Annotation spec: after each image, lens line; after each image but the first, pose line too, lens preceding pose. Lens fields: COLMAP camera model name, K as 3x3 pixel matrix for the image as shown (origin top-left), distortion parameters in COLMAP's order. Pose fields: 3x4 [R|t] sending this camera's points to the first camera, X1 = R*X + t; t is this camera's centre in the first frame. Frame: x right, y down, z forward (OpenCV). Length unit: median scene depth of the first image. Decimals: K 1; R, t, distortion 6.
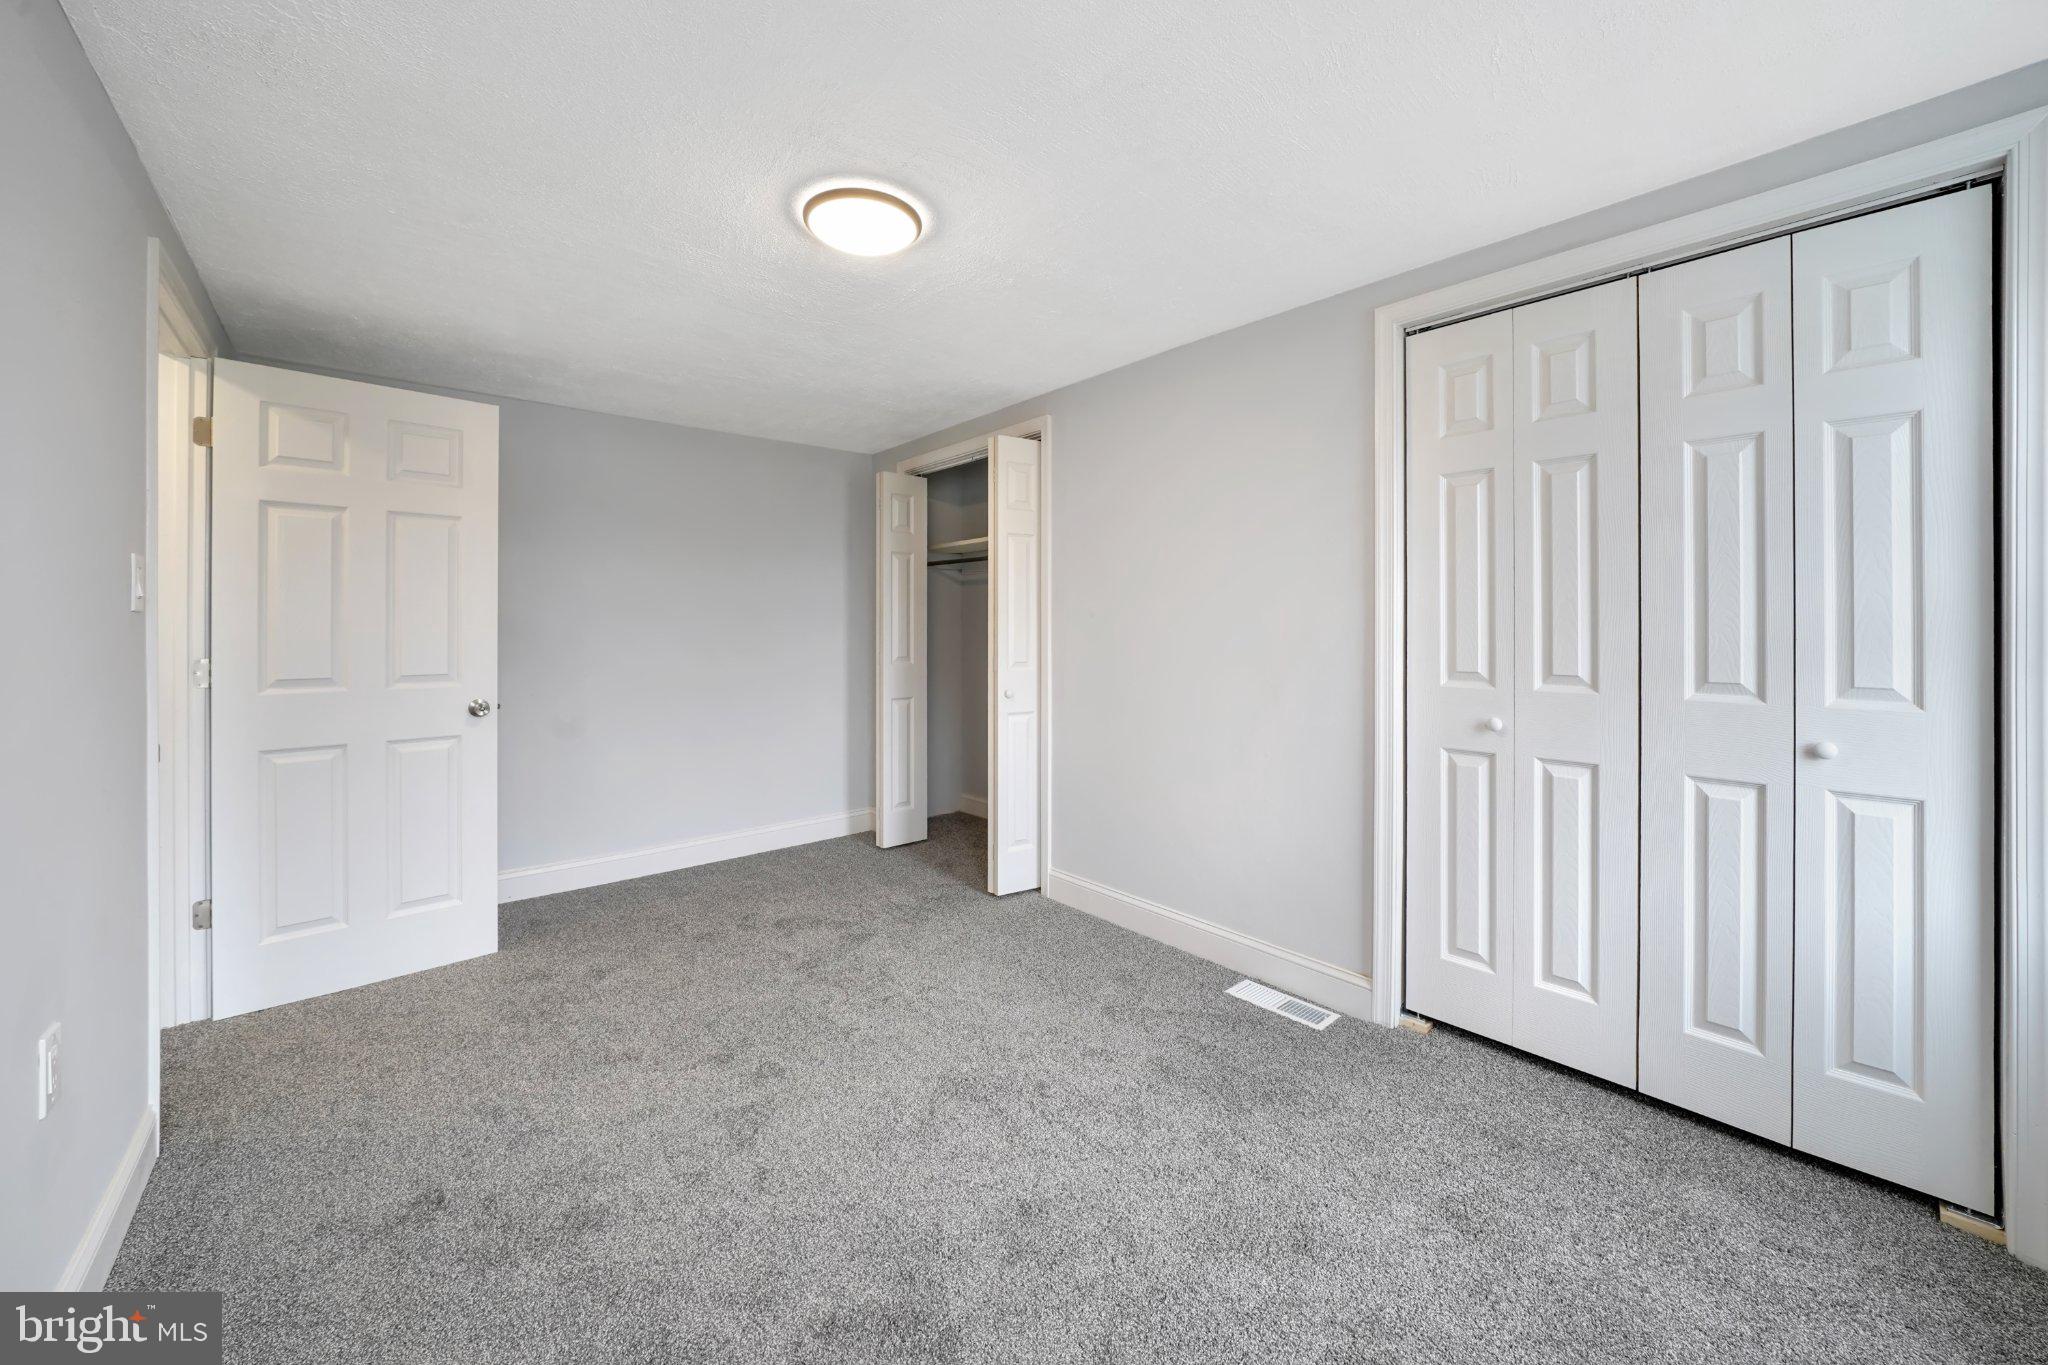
lens RADIAL K [[774.0, 0, 1016.7], [0, 774.0, 638.7], [0, 0, 1]] dist [-0.024455, 0.004541]
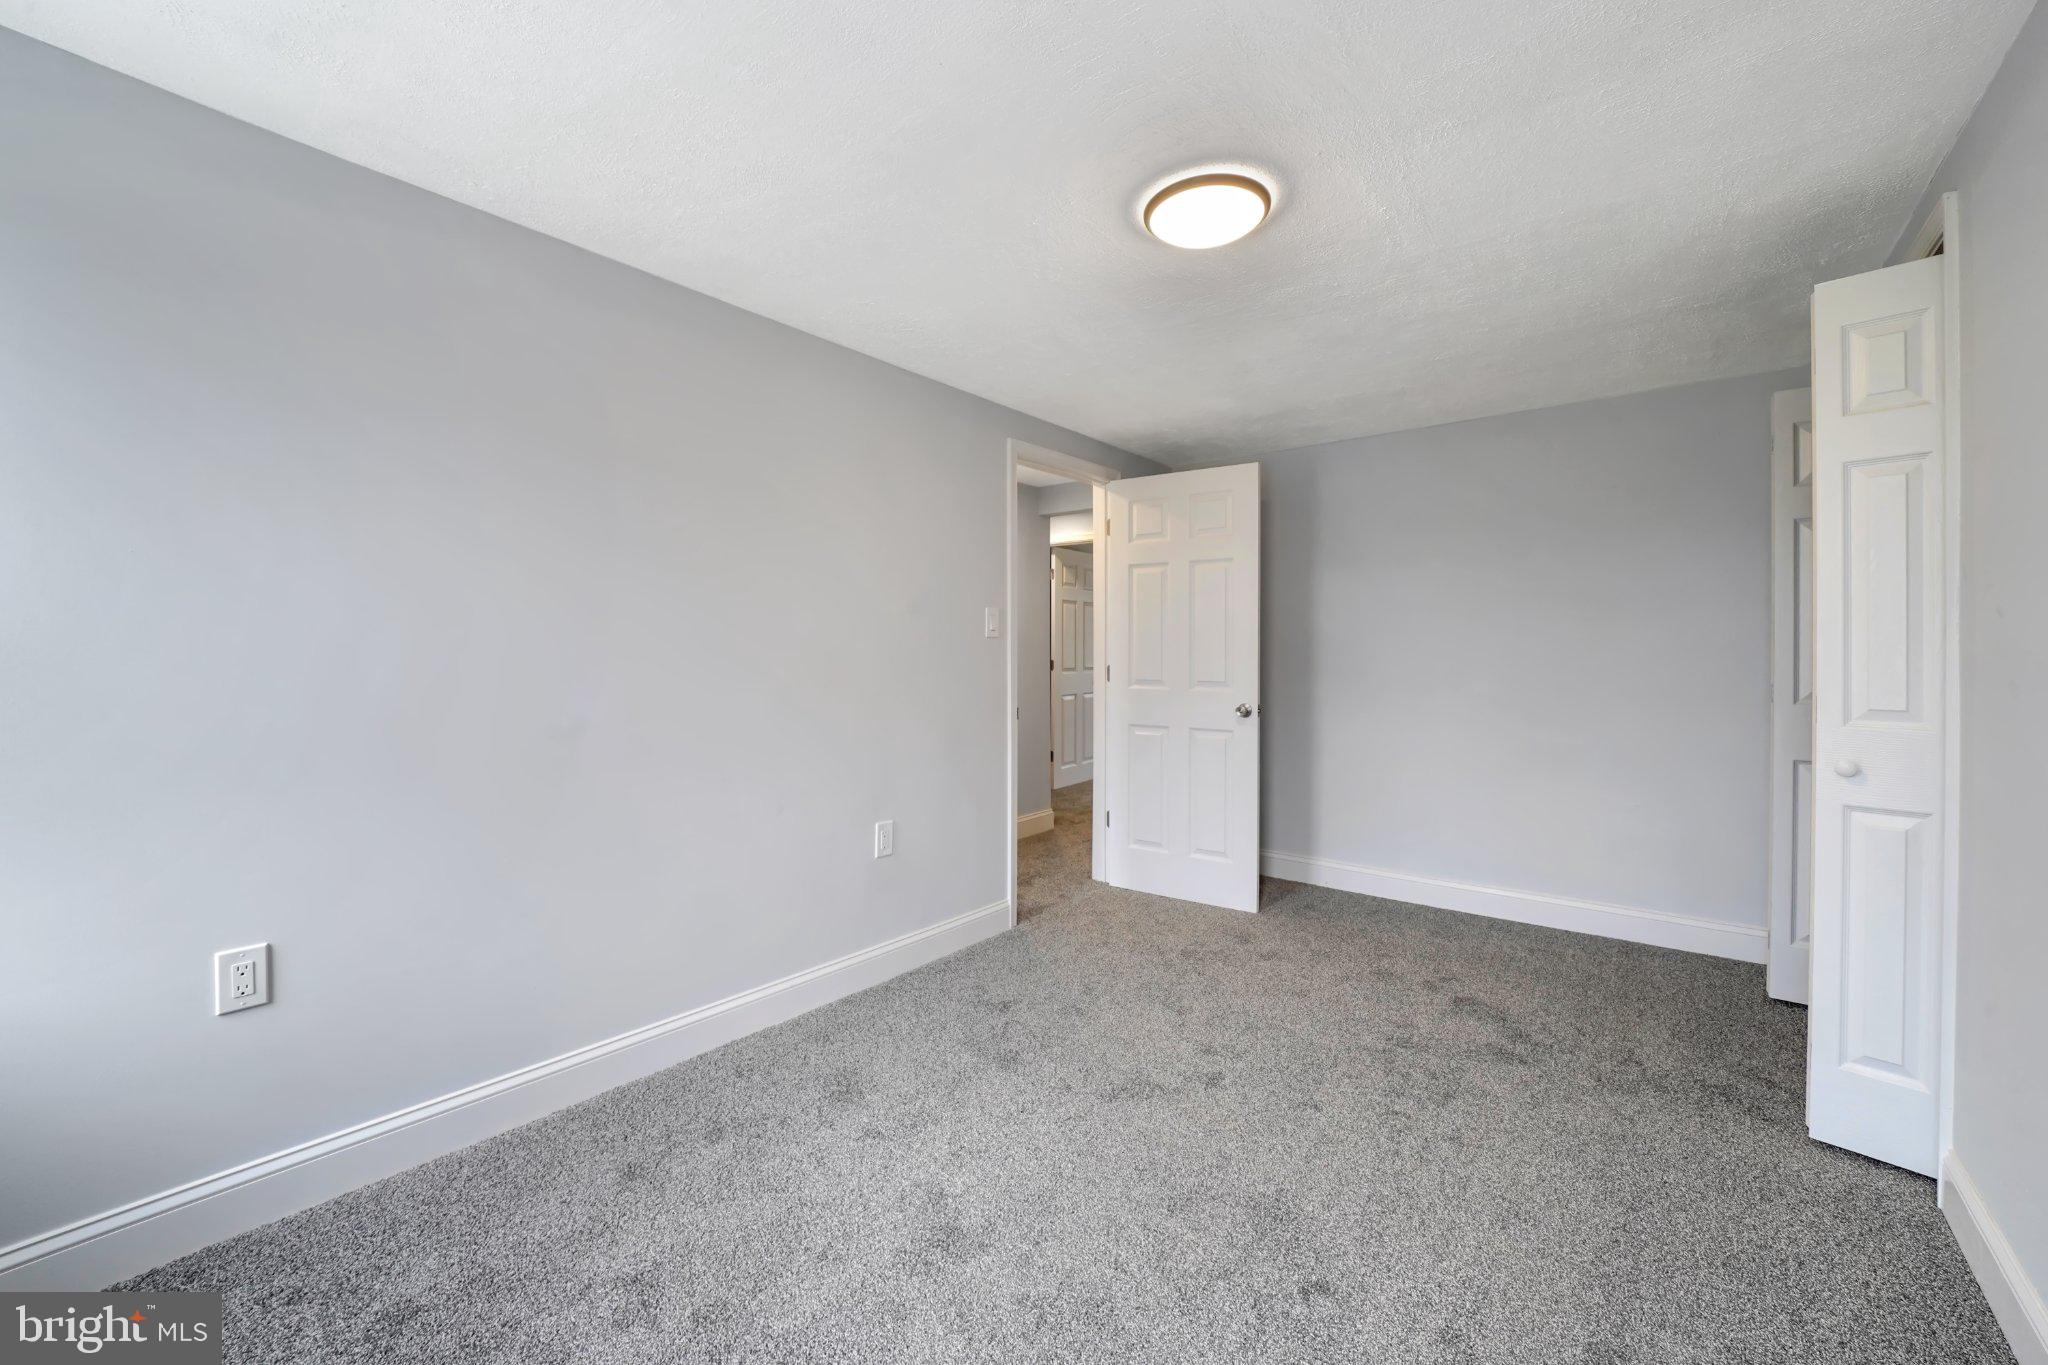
lens RADIAL K [[788.2, 0, 1027.8], [0, 788.2, 665.4], [0, 0, 1]] dist [0.000682, 0.000101]
pose [[0.185000, 0.021755, -0.982498, 0.499419], [-0.013092, 0.999721, 0.019671, -0.003022], [0.982651, 0.009223, 0.185233, 0.430771]]
